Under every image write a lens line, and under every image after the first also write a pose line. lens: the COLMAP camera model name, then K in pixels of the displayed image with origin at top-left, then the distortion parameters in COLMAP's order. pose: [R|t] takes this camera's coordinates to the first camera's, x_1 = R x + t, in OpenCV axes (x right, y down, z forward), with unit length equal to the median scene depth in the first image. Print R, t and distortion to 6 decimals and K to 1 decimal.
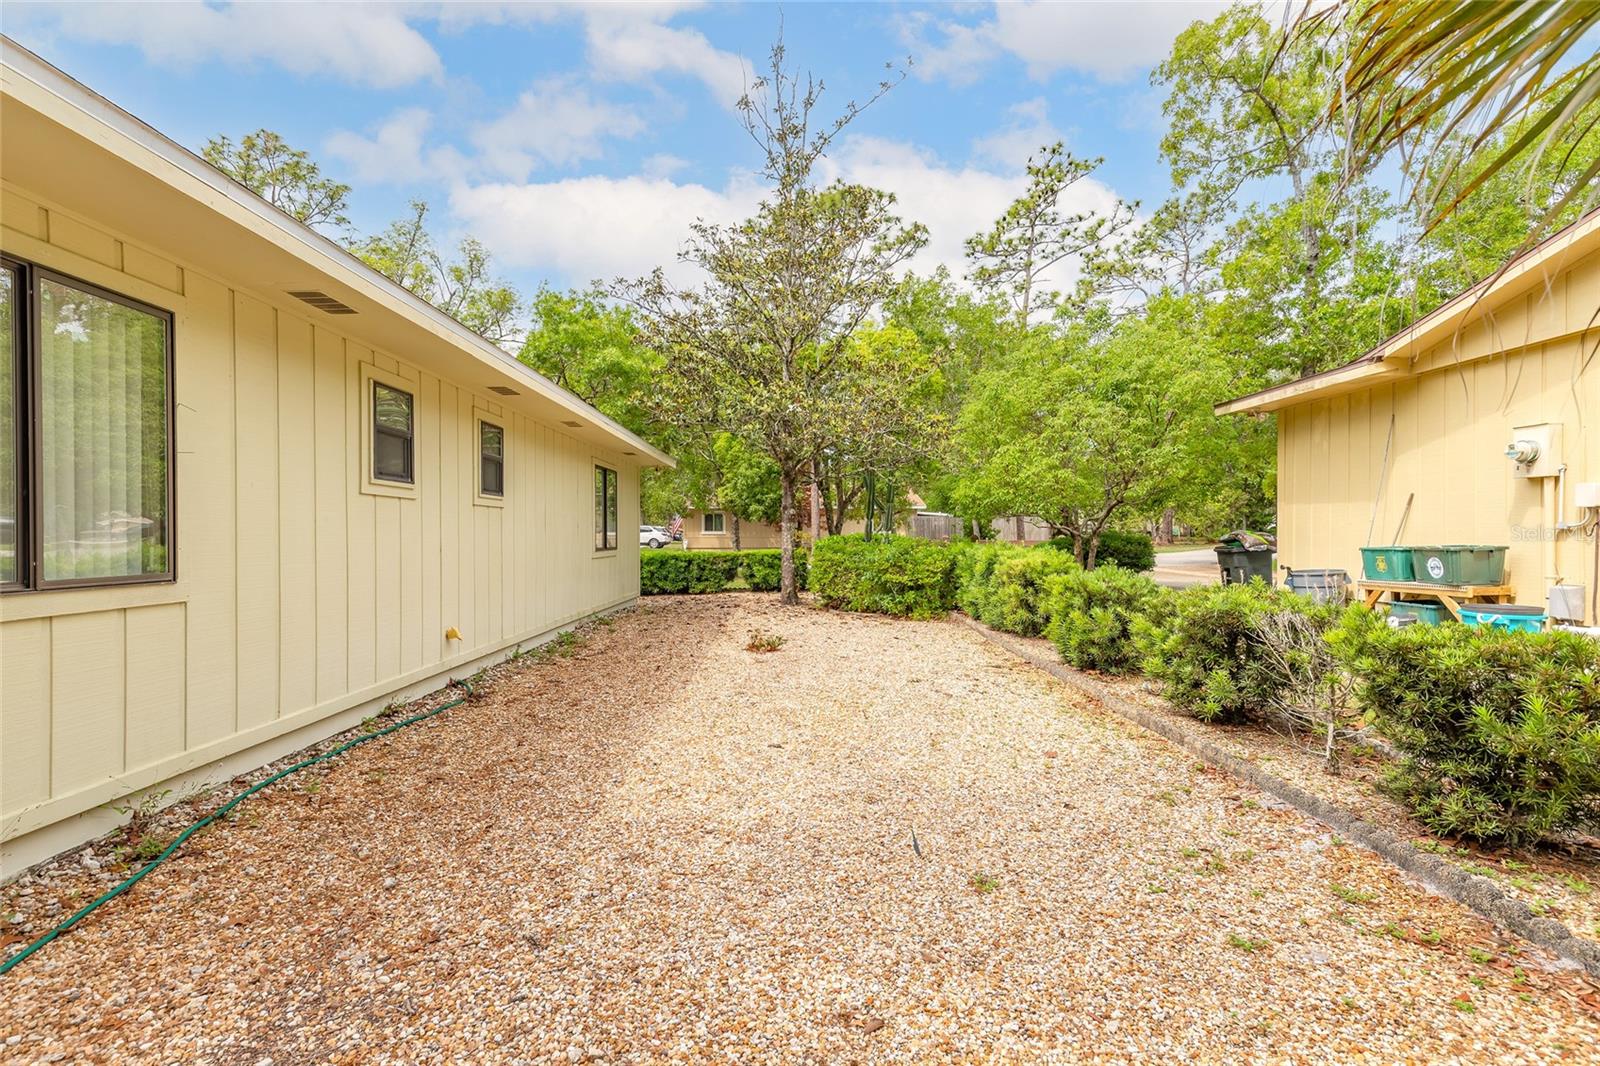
lens RADIAL K [[737.6, 0, 808.3], [0, 737.6, 539.9], [0, 0, 1]] dist [0.009617, -0.001374]
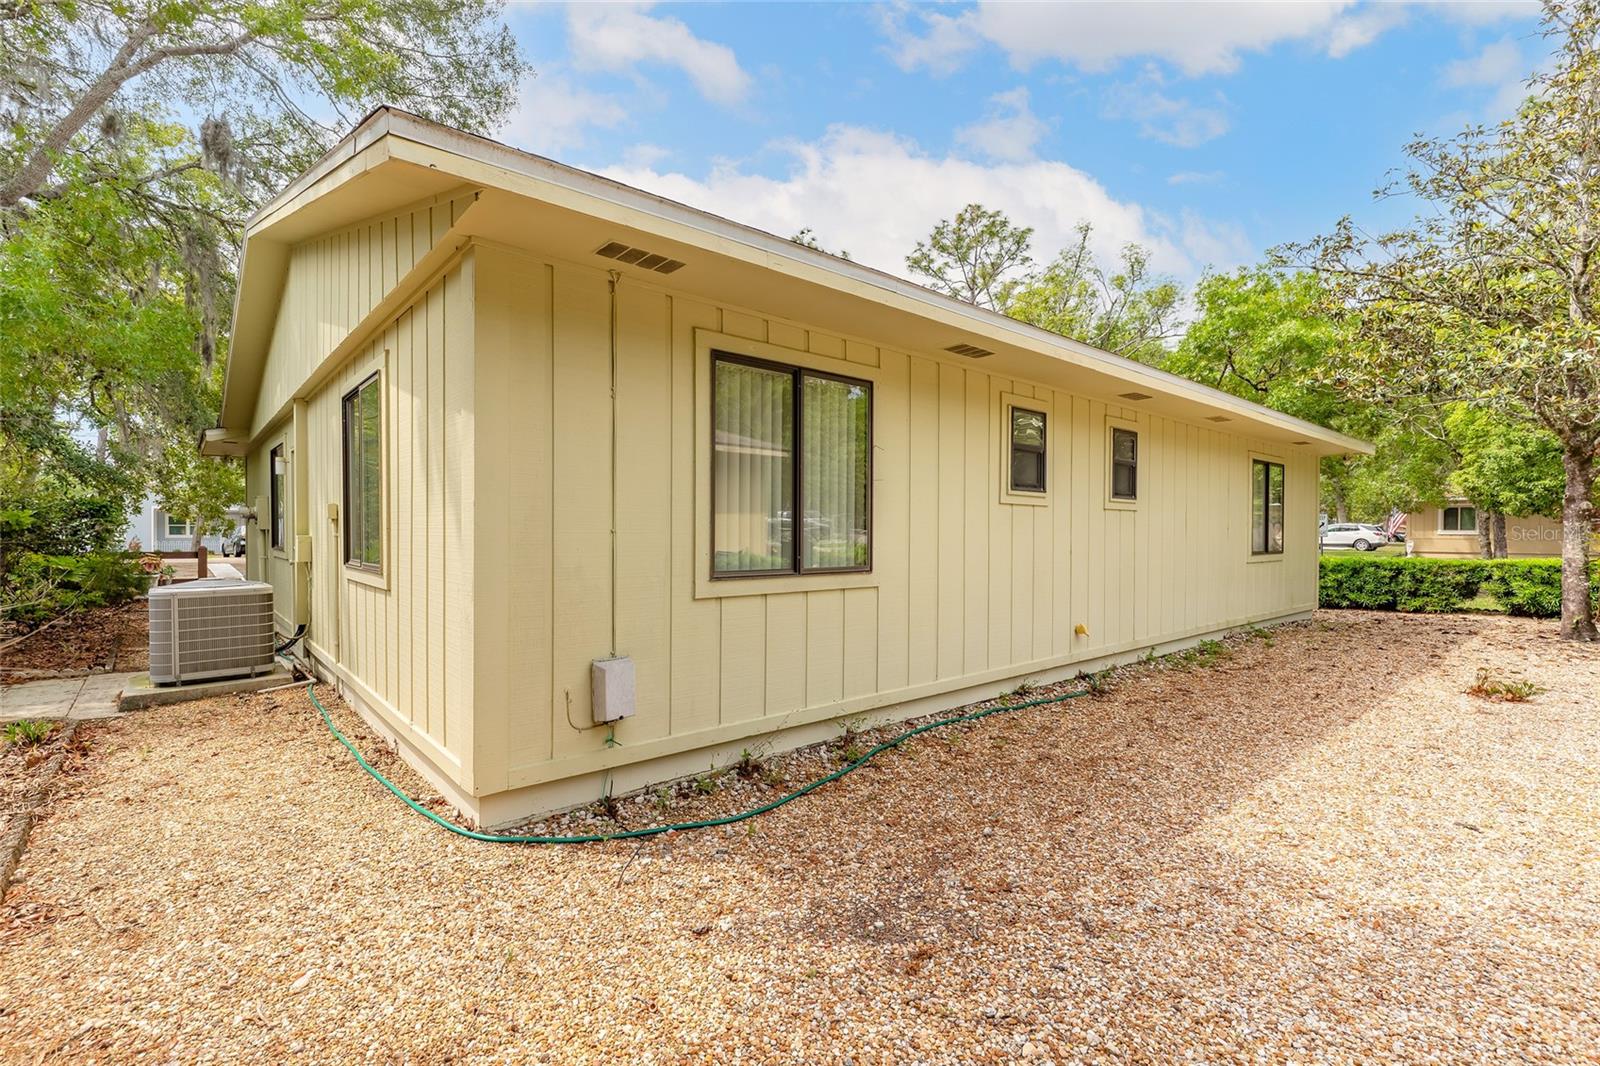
lens RADIAL K [[737.6, 0, 808.3], [0, 737.6, 539.9], [0, 0, 1]] dist [0.009617, -0.001374]
pose [[0.649218, 0.016180, -0.760430, 0.104823], [-0.012070, 0.999867, 0.010970, -0.014409], [0.760506, 0.002057, 0.649327, -0.002079]]
